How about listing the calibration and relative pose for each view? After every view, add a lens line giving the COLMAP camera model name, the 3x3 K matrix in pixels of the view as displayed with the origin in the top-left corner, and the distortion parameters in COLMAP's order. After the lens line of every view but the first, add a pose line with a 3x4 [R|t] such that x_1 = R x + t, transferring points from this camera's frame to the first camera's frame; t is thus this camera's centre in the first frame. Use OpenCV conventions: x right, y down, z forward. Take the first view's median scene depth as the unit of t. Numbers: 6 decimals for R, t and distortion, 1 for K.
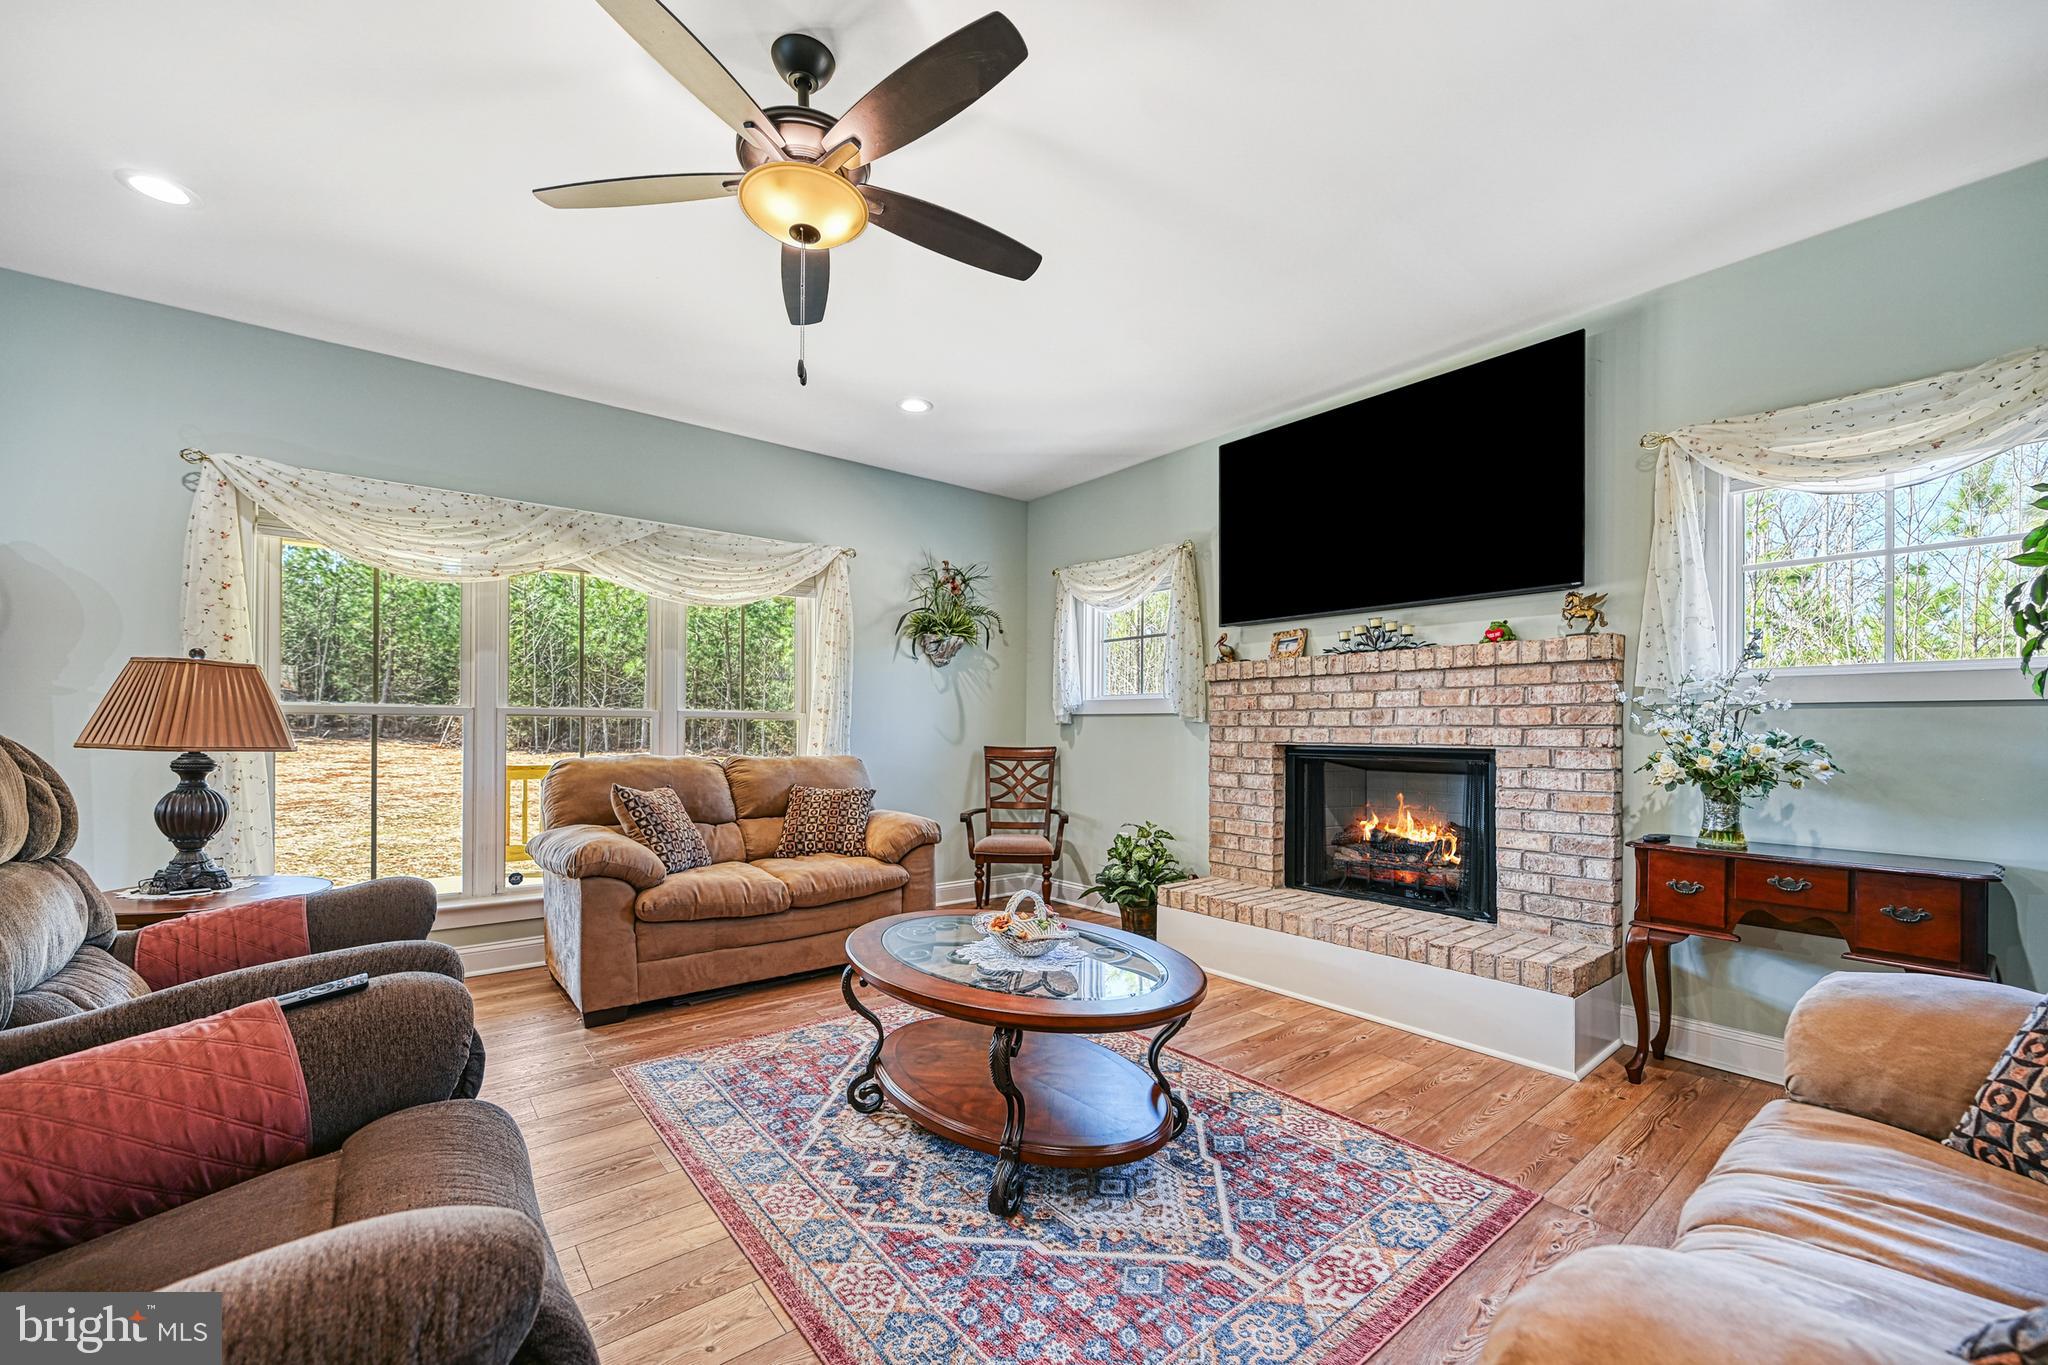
lens RADIAL K [[830.7, 0, 1009.1], [0, 830.7, 728.1], [0, 0, 1]] dist [-0.001250, -0.000049]
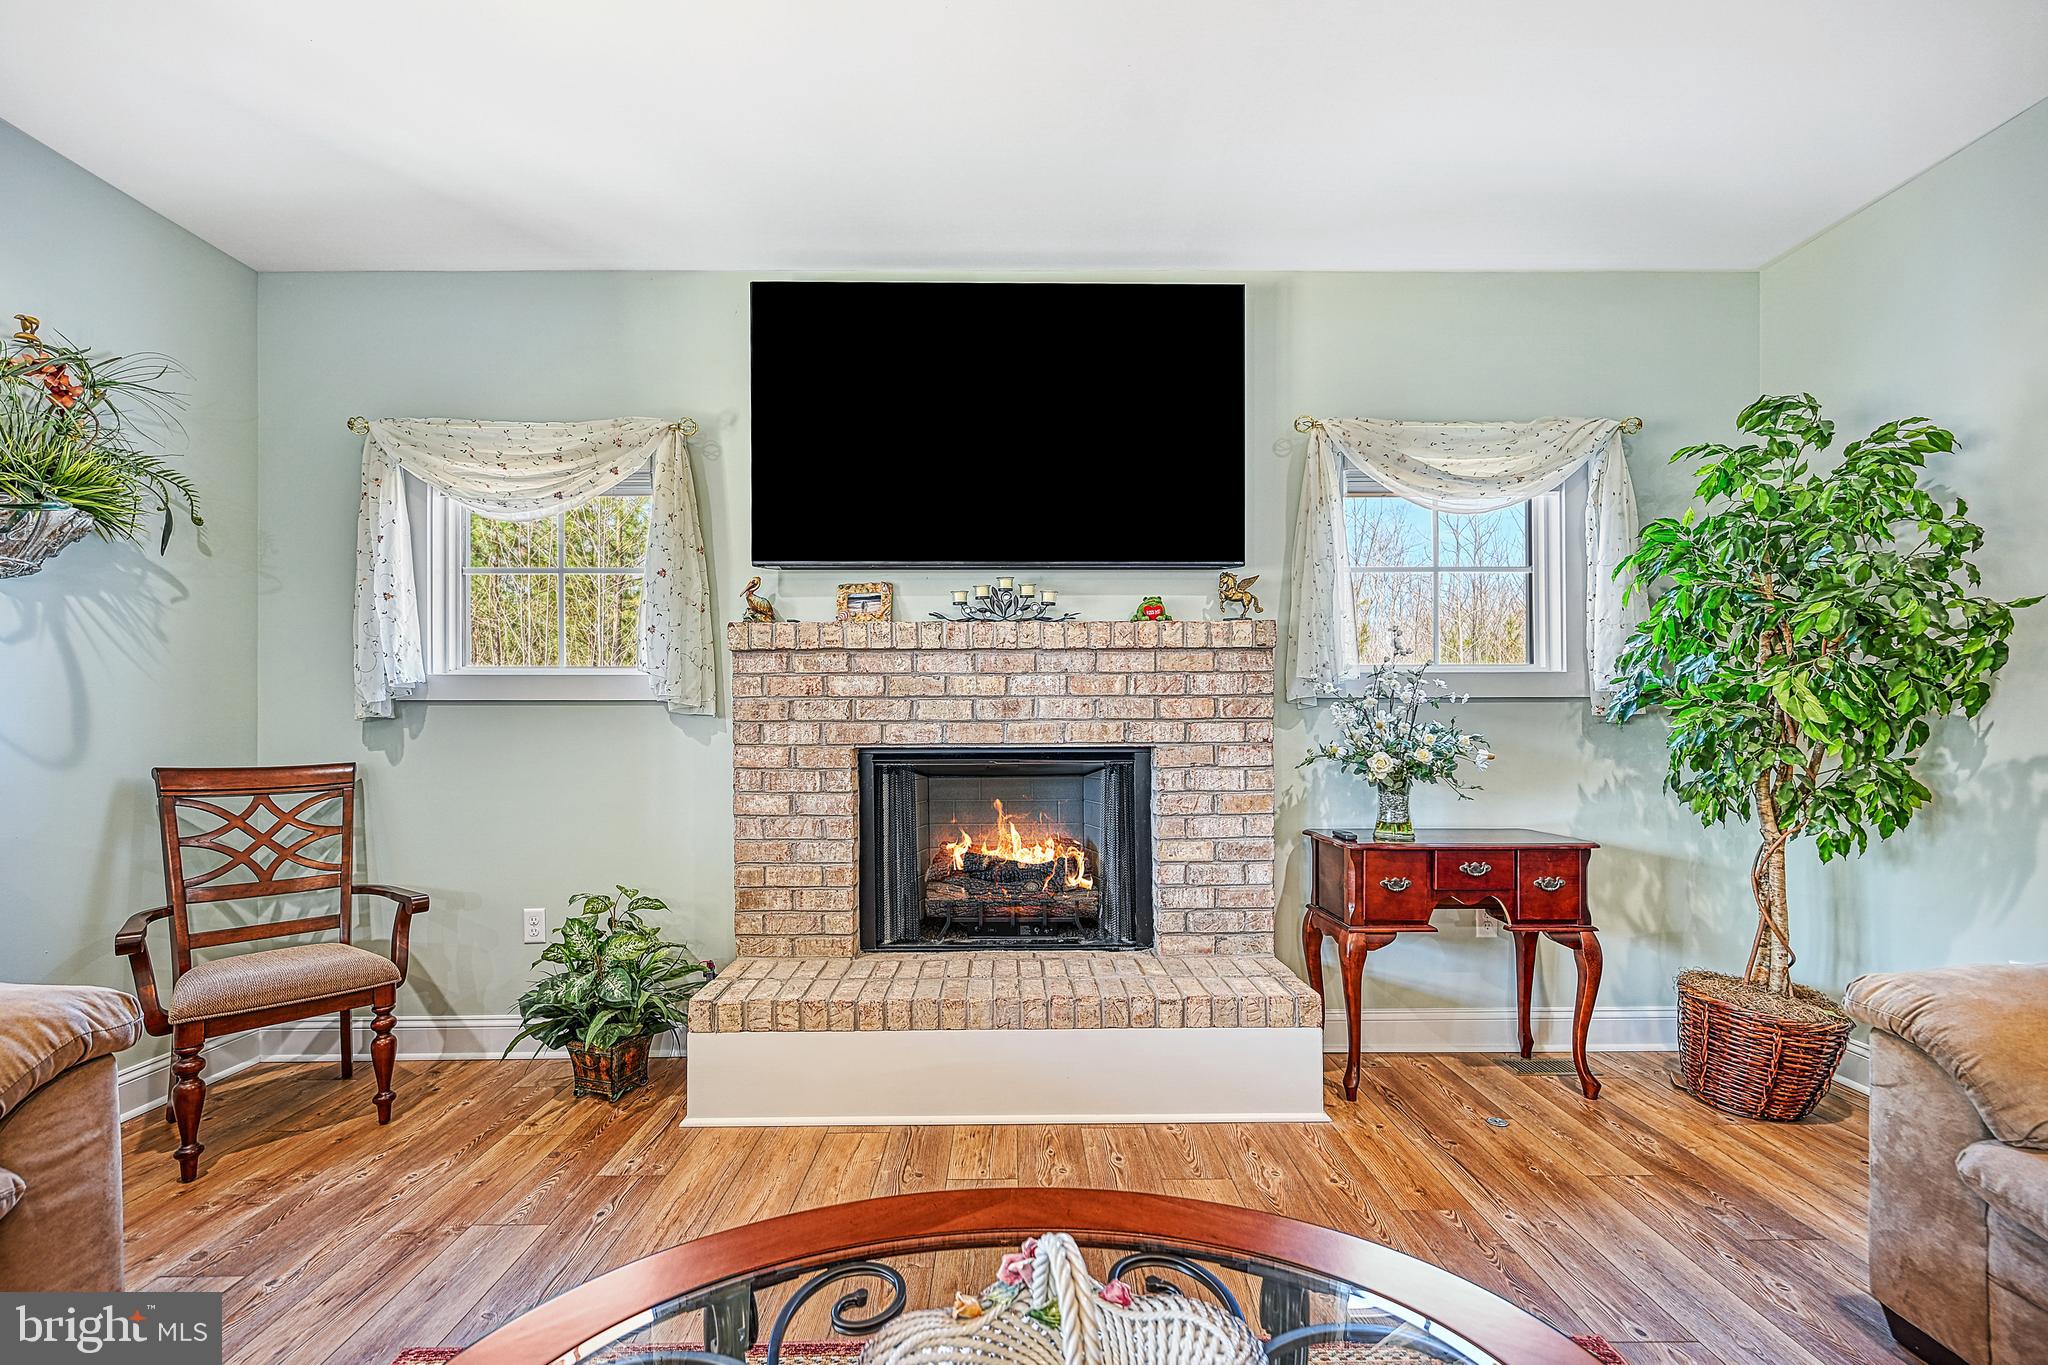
lens RADIAL K [[830.7, 0, 1023.0], [0, 830.7, 725.9], [0, 0, 1]] dist [-0.001250, -0.000049]
pose [[0.603615, -0.008773, 0.797227, -0.144499], [0.005902, 0.999961, 0.006535, -0.001816], [-0.797254, 0.000761, 0.603644, 0.493725]]
